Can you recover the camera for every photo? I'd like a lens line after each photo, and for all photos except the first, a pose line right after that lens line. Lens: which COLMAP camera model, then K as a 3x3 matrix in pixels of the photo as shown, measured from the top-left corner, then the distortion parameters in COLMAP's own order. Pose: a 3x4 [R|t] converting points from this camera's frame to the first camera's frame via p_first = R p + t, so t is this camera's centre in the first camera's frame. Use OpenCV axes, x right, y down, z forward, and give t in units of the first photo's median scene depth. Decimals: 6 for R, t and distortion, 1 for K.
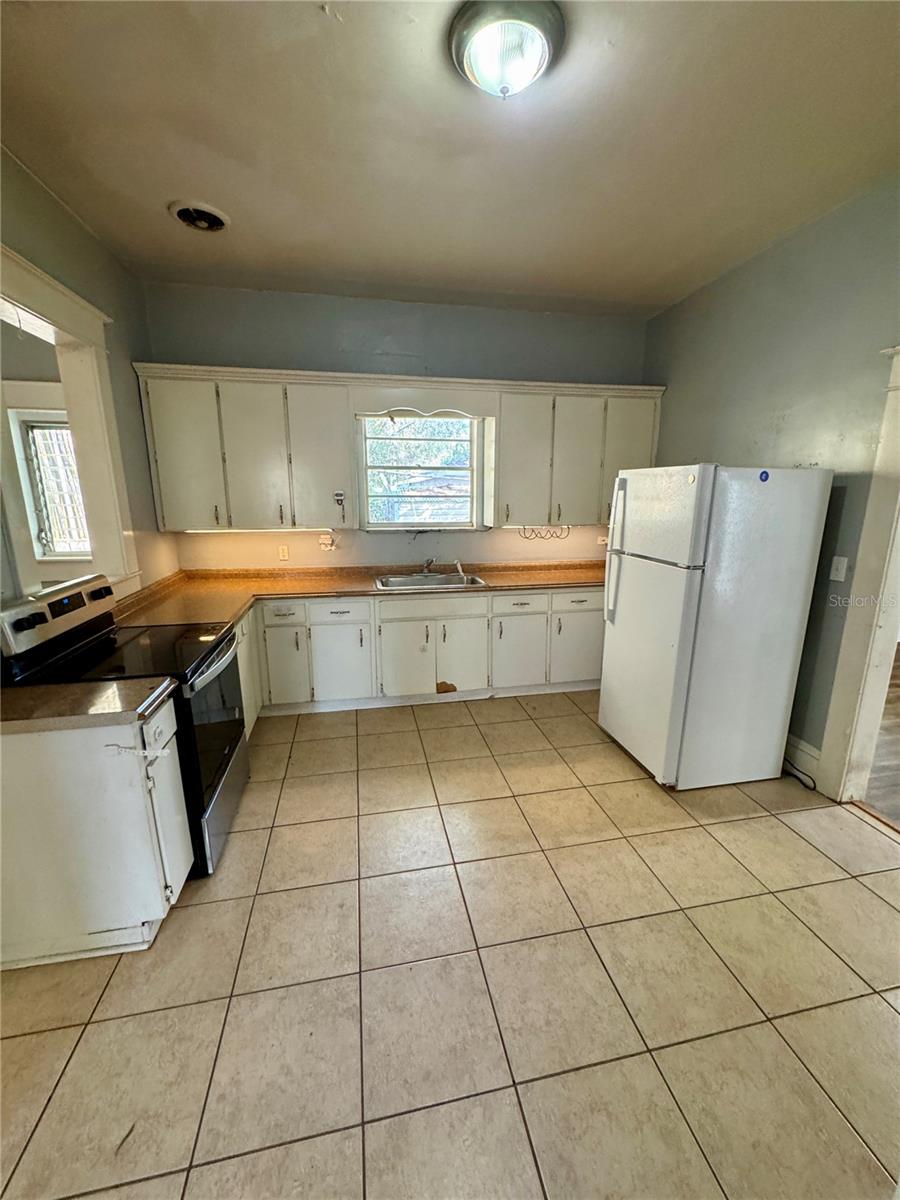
lens RADIAL K [[479.4, 0, 451.2], [0, 479.4, 599.4], [0, 0, 1]] dist [-0.001076, -0.000230]
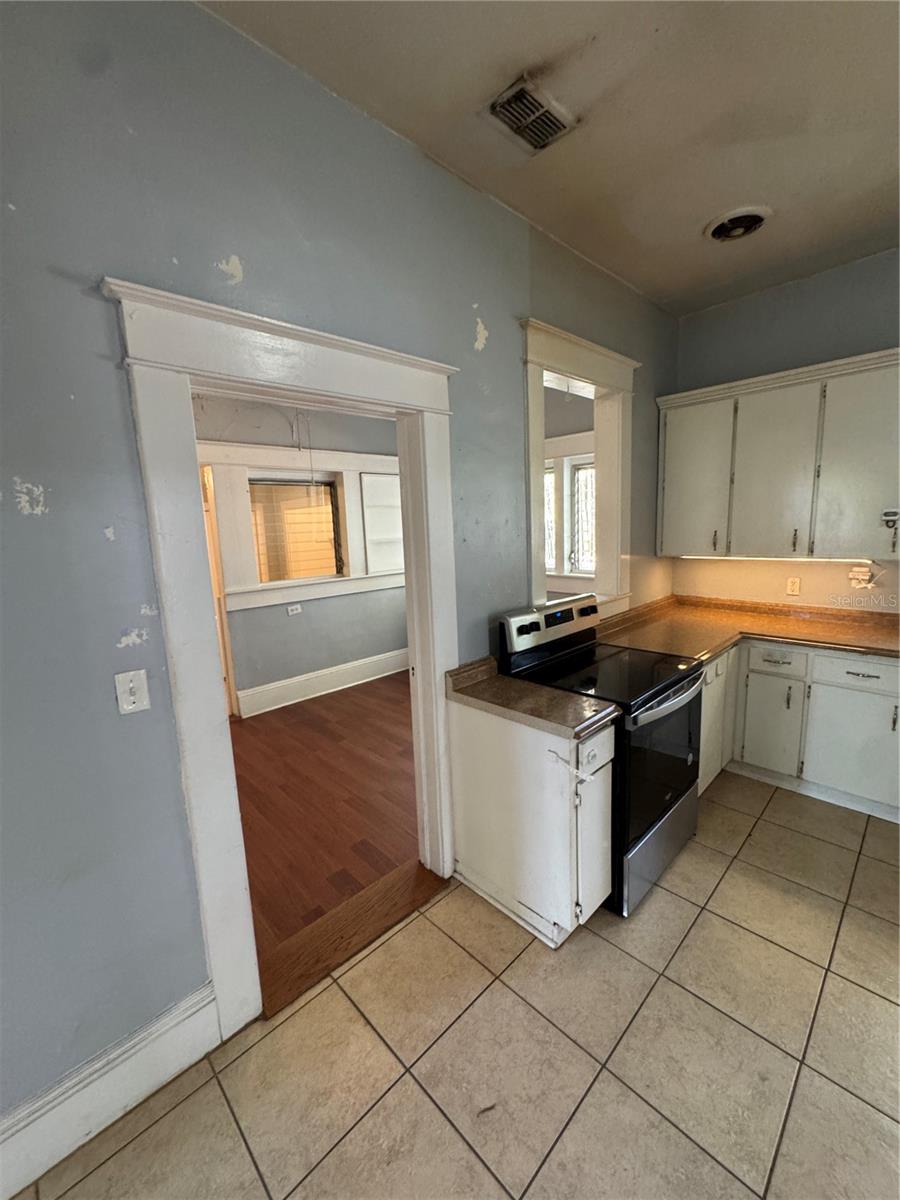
lens RADIAL K [[479.4, 0, 451.2], [0, 479.4, 599.4], [0, 0, 1]] dist [-0.001076, -0.000230]
pose [[0.540710, 0.110018, -0.833984, 0.030992], [-0.143207, 0.988978, 0.037617, -0.031892], [0.828930, 0.099093, 0.550505, 0.094144]]
